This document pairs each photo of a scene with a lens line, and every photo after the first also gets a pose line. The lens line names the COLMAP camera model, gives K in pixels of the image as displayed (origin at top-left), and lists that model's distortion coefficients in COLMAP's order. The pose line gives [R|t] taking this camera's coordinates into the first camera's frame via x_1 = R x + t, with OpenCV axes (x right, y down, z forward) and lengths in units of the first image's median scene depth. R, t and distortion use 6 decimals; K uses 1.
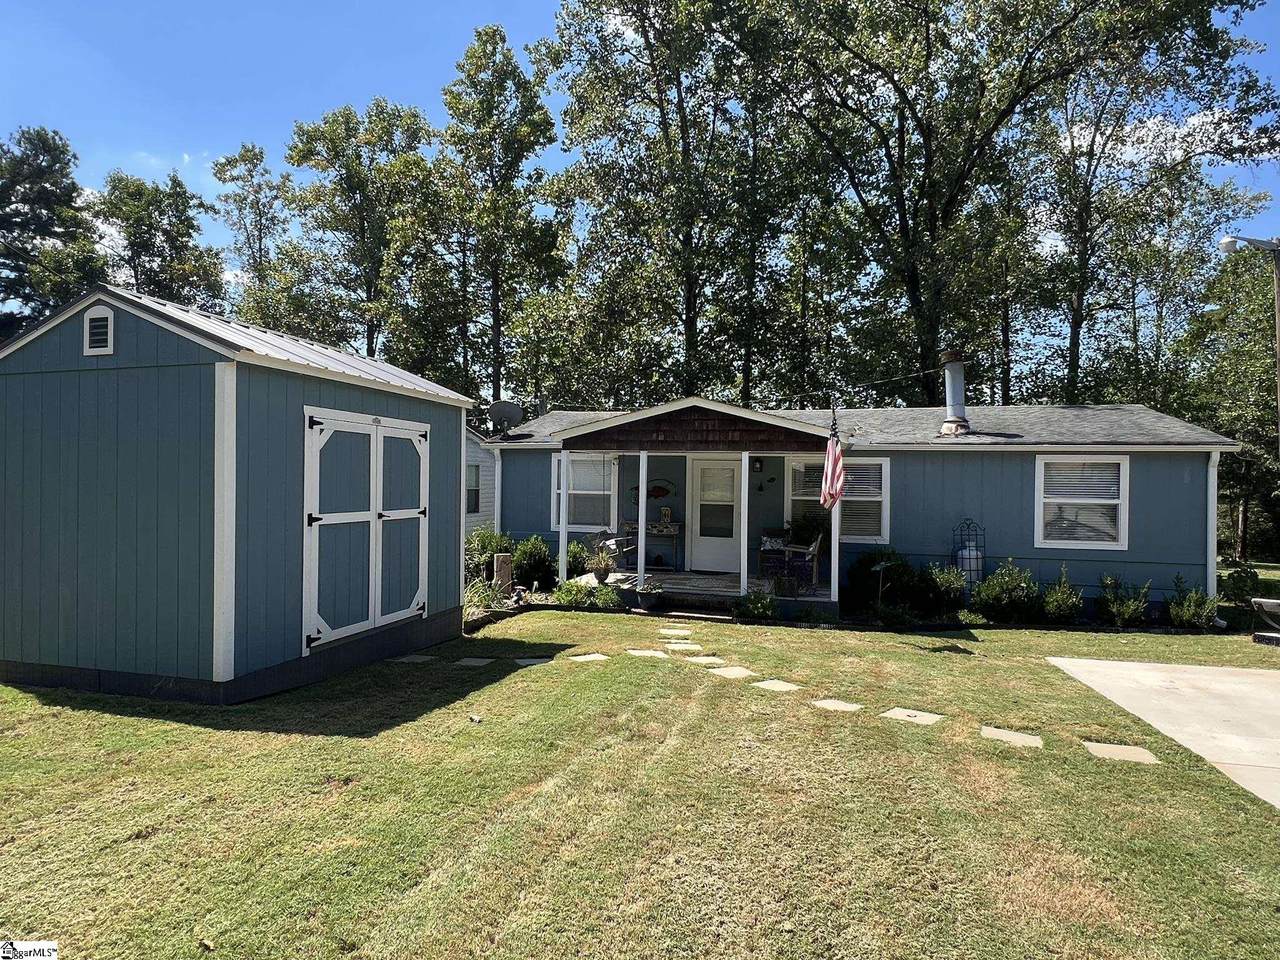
lens RADIAL K [[711.5, 0, 640.0], [0, 711.5, 480.0], [0, 0, 1]] dist [0.001357, -0.000593]
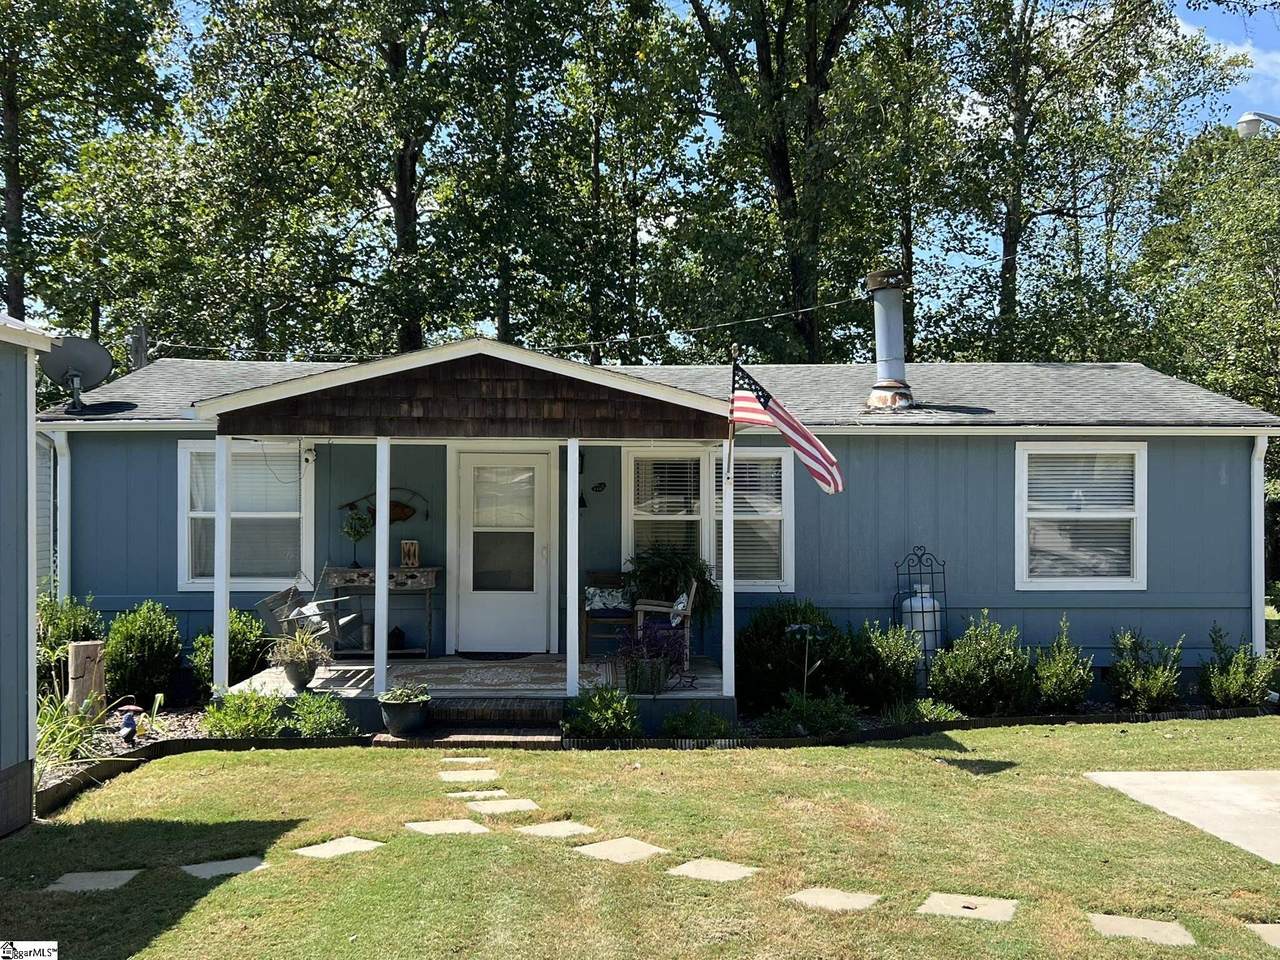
lens RADIAL K [[1222.7, 0, 640.0], [0, 1222.7, 480.0], [0, 0, 1]] dist [0.083078, -0.127046]
pose [[0.960218, -0.011463, 0.279017, -0.063757], [0.012152, 0.999926, -0.000739, -0.005107], [-0.278987, 0.004100, 0.960286, 0.056500]]
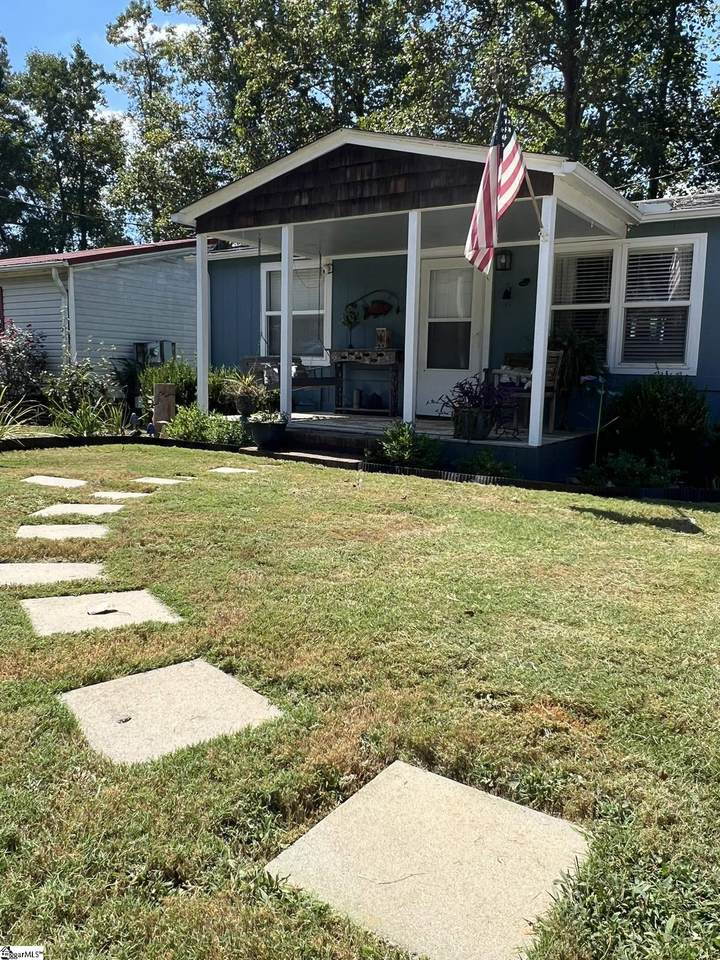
lens RADIAL K [[712.7, 0, 360.0], [0, 712.7, 480.0], [0, 0, 1]] dist [-0.000222, 0.002596]
pose [[0.944845, 0.056875, -0.322543, 0.291915], [-0.008599, 0.988775, 0.149162, 0.094599], [0.327406, -0.138161, 0.934728, 0.321291]]
